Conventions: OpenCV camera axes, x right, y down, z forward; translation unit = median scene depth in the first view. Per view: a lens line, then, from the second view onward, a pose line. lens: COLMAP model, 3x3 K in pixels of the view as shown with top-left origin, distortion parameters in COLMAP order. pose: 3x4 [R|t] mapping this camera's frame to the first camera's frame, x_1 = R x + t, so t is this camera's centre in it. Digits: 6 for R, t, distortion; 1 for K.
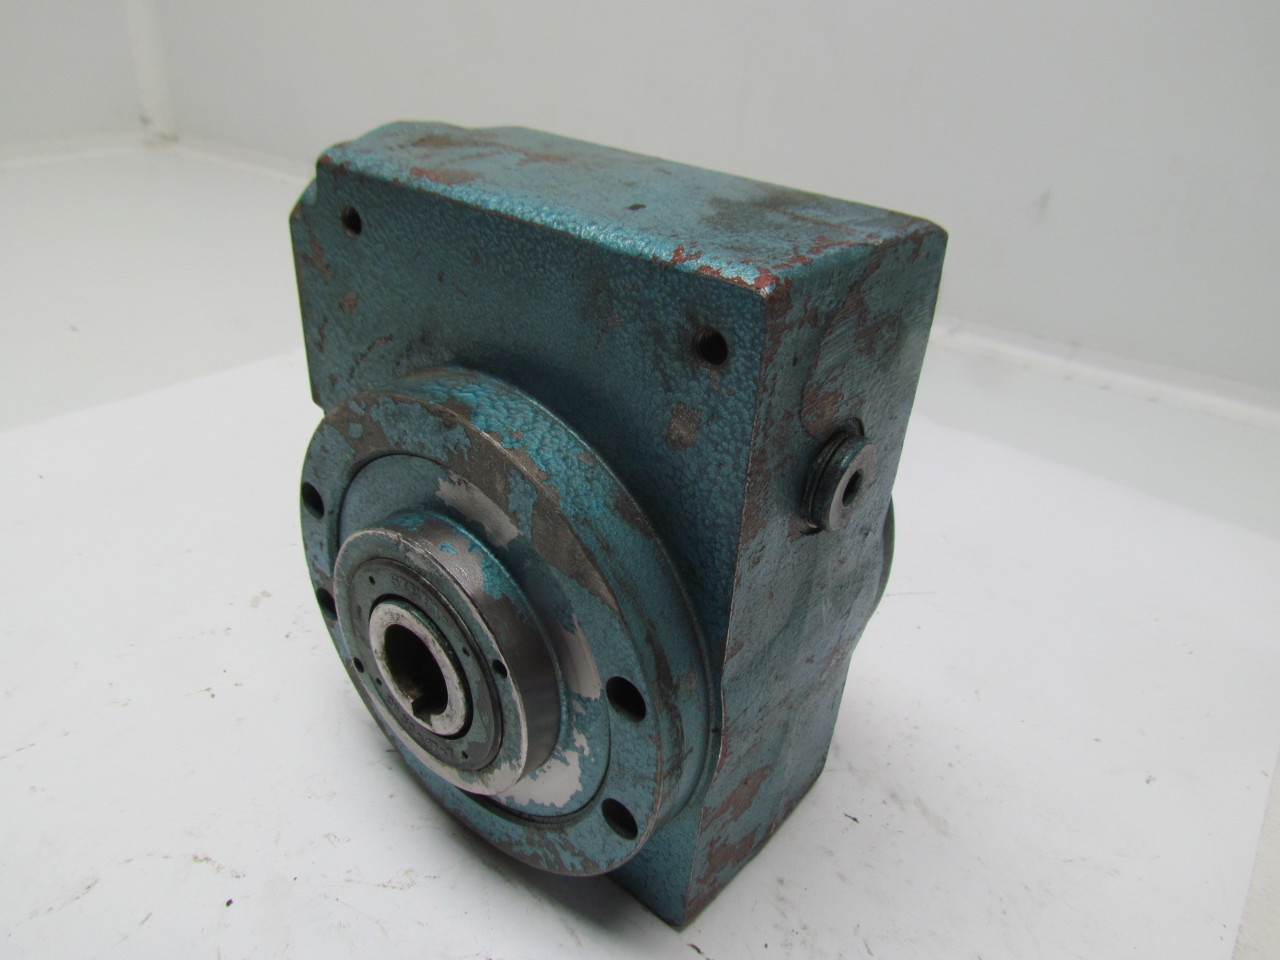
lens RADIAL K [[959.6, 0, 640.0], [0, 959.6, 480.0], [0, 0, 1]] dist [-0.004256, -0.033887]
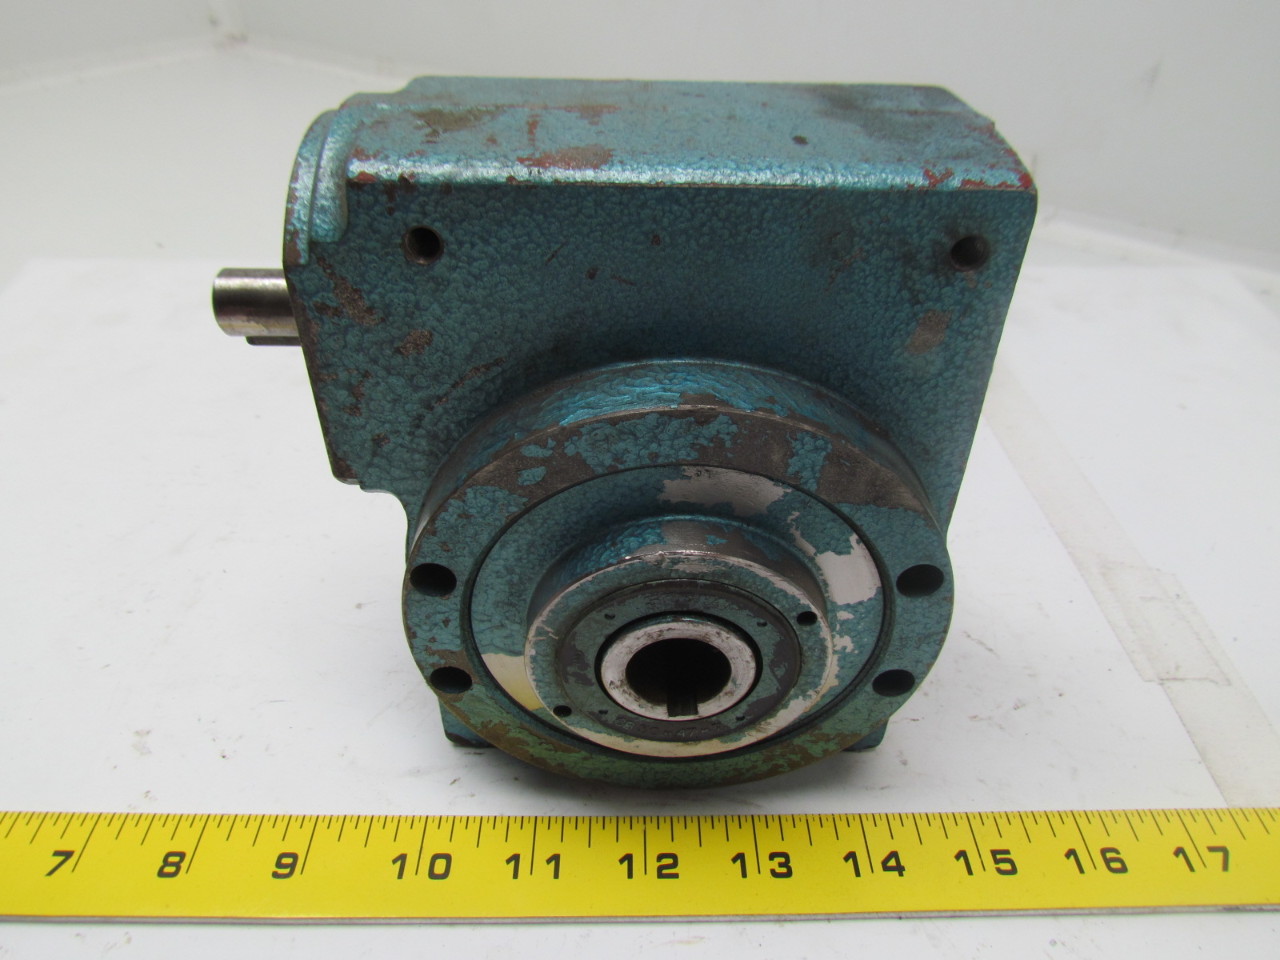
lens RADIAL K [[959.6, 0, 640.0], [0, 959.6, 480.0], [0, 0, 1]] dist [-0.004256, -0.033887]
pose [[0.751126, -0.432499, 0.498753, -0.777249], [0.344313, 0.901265, 0.263003, -0.287584], [-0.563256, -0.025821, 0.825879, 0.268993]]
